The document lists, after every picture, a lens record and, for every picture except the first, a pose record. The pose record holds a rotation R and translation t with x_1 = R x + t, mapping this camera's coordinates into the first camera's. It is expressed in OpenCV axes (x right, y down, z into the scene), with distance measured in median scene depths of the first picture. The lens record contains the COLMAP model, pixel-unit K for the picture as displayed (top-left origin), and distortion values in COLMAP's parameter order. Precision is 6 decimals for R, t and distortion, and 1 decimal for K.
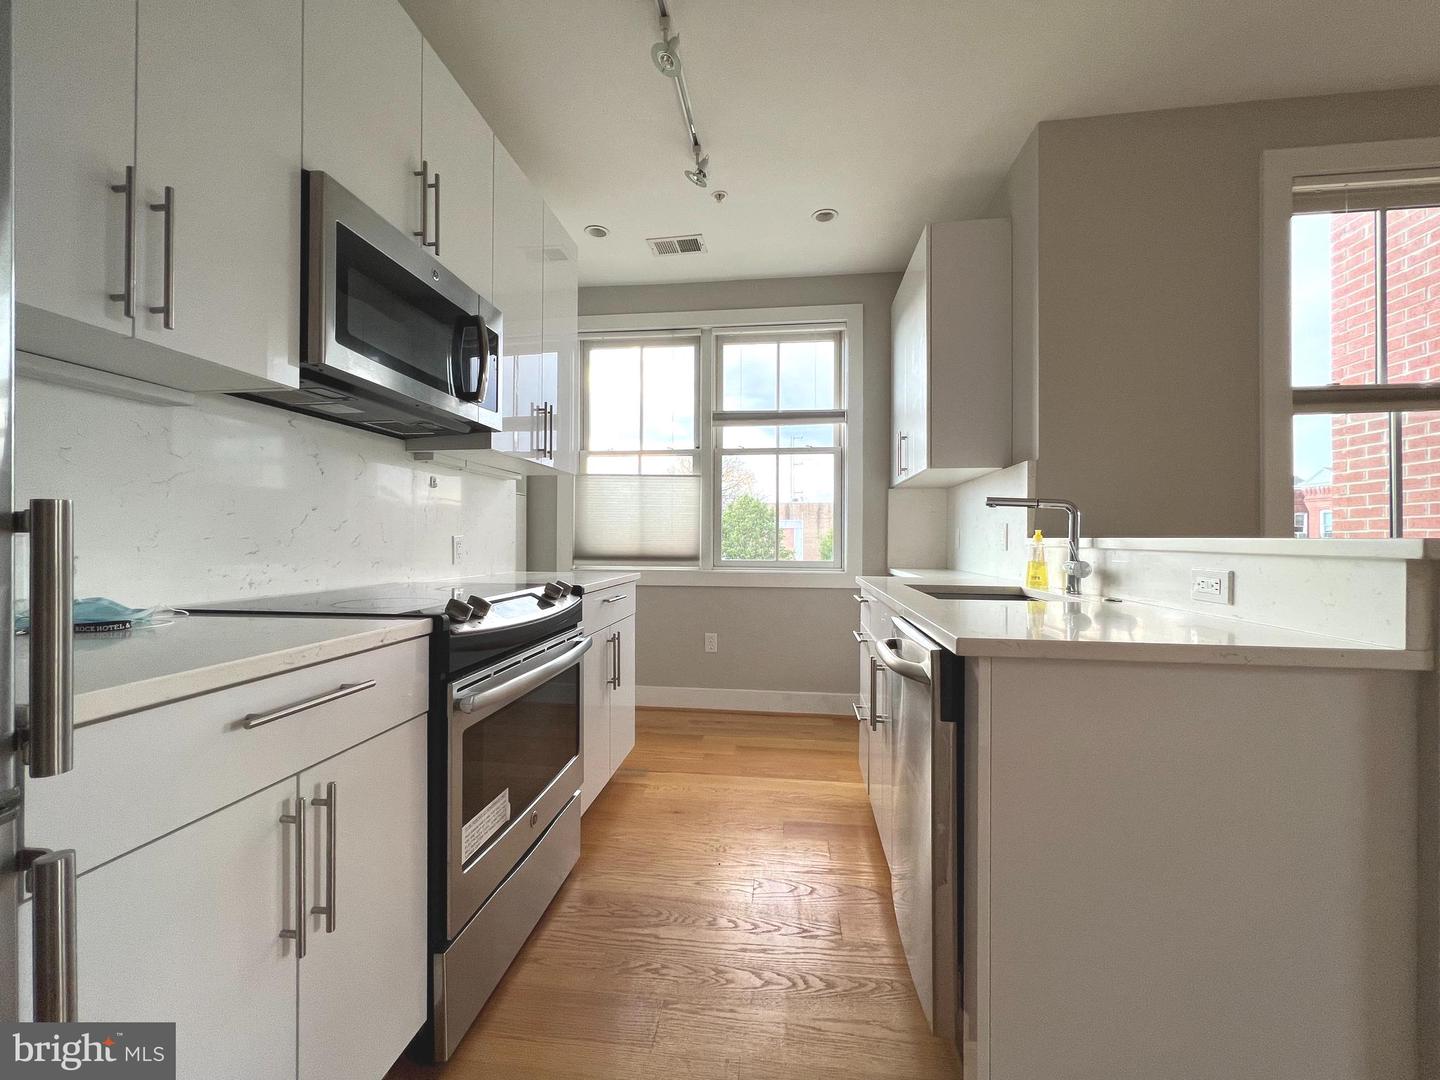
lens RADIAL K [[575.7, 0, 713.0], [0, 575.7, 537.0], [0, 0, 1]] dist [-0.002145, 0.000851]
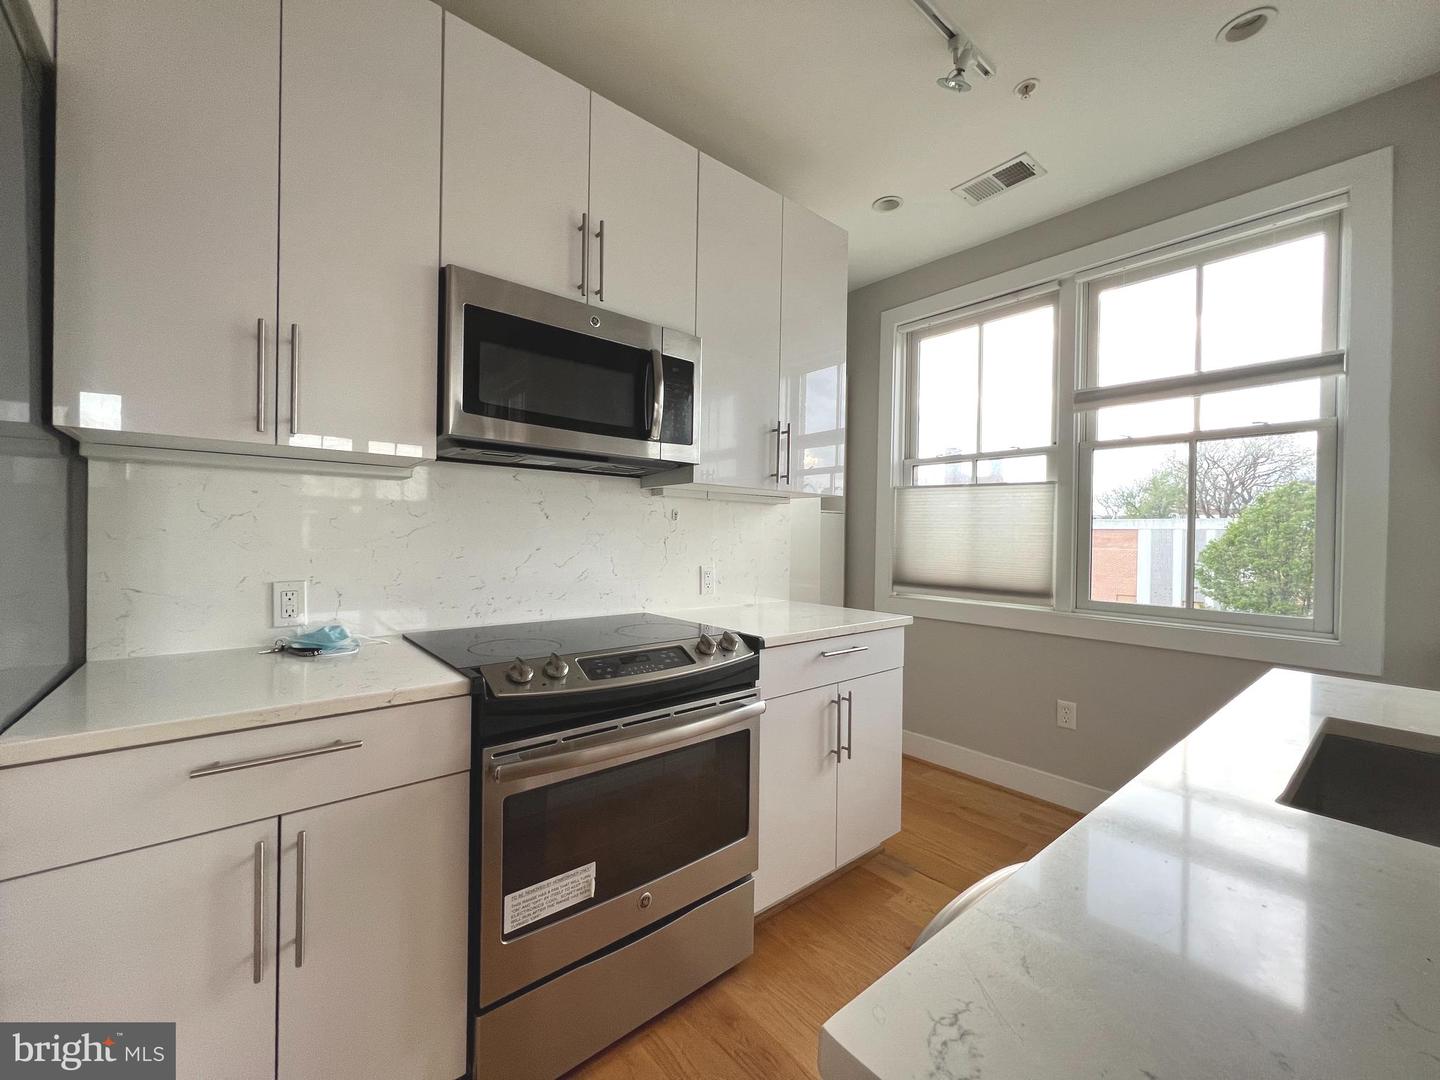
lens RADIAL K [[575.7, 0, 713.0], [0, 575.7, 537.0], [0, 0, 1]] dist [-0.002145, 0.000851]
pose [[0.731433, 0.011147, -0.681822, 0.225617], [-0.009687, 0.999935, 0.005956, -0.052576], [0.681845, 0.002248, 0.731494, 0.245803]]
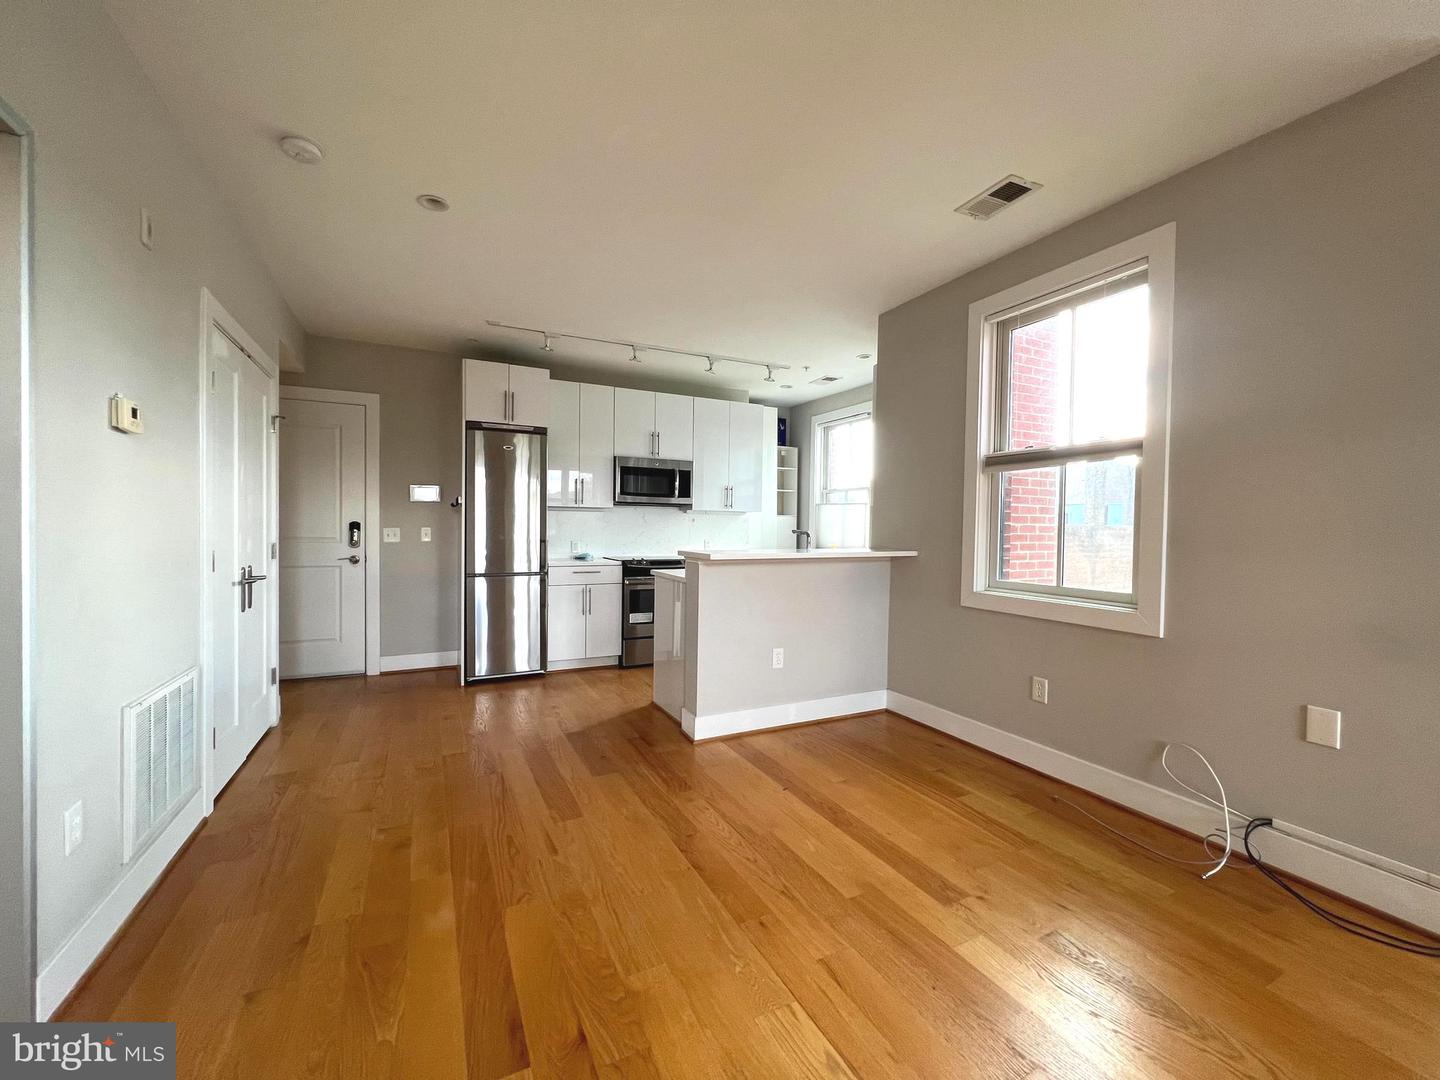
lens RADIAL K [[575.7, 0, 713.0], [0, 575.7, 537.0], [0, 0, 1]] dist [-0.002145, 0.000851]
pose [[0.547467, 0.016354, -0.836668, 1.557340], [-0.004664, 0.999853, 0.016492, -0.050740], [0.836815, -0.005127, 0.547462, -0.352784]]
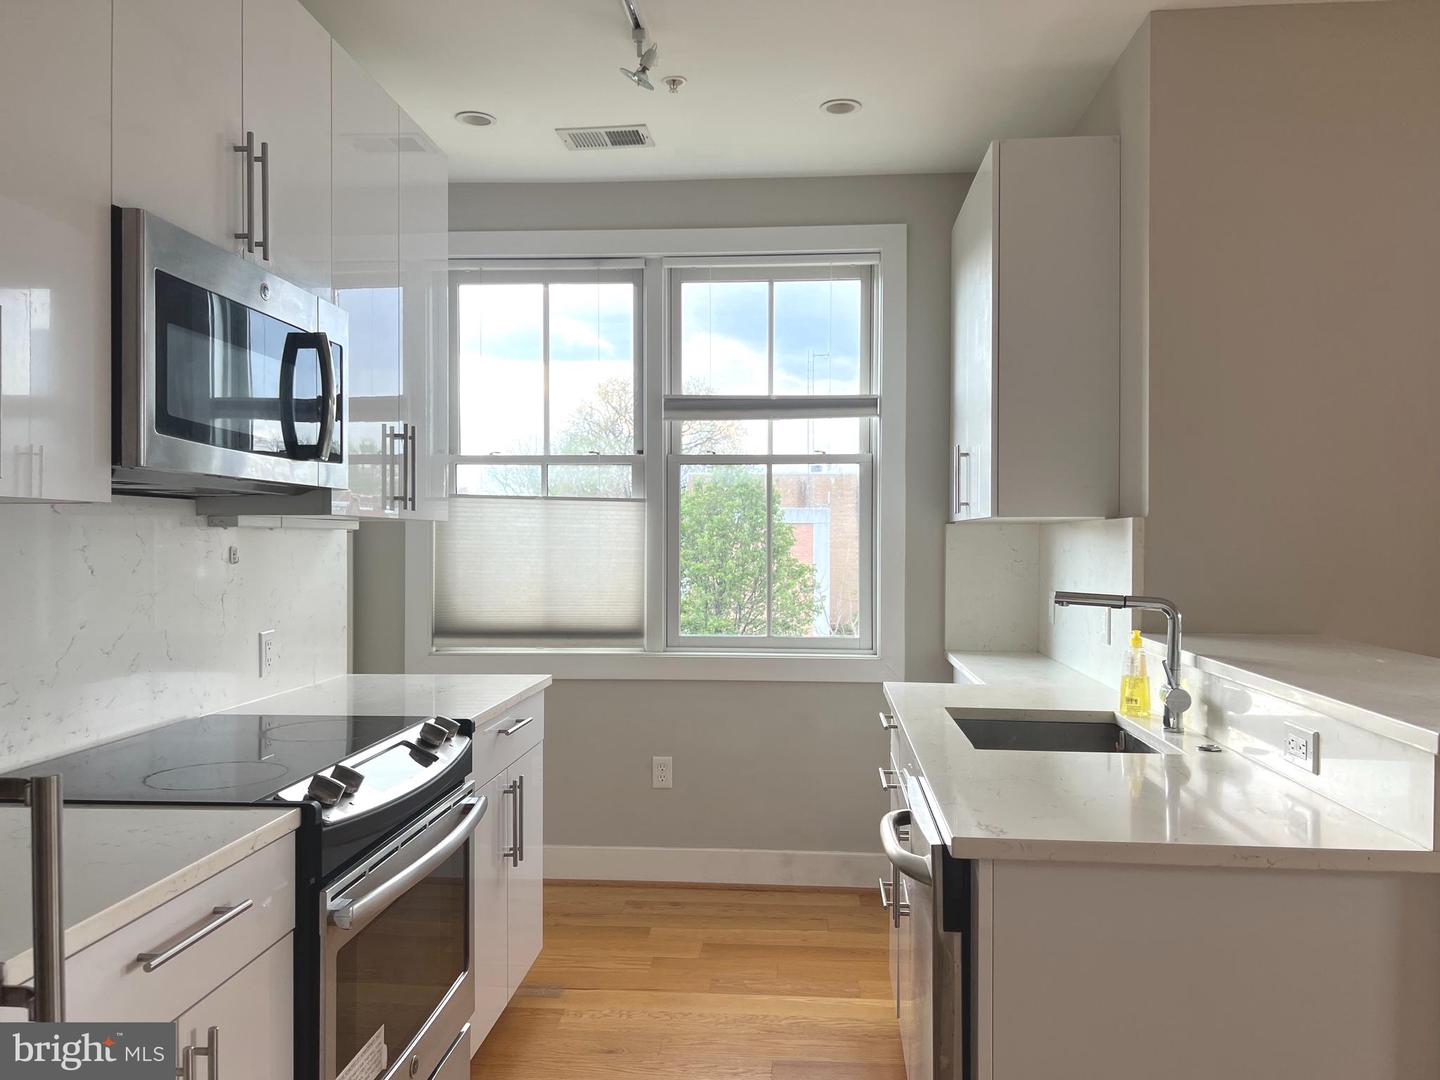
lens RADIAL K [[1077.9, 0, 720.0], [0, 1077.9, 540.0], [0, 0, 1]] dist [0.056418, -0.073268]
pose [[0.998691, -0.002571, 0.051078, -0.000302], [0.002193, 0.999970, 0.007458, -0.101574], [-0.051095, -0.007336, 0.998667, -0.214220]]
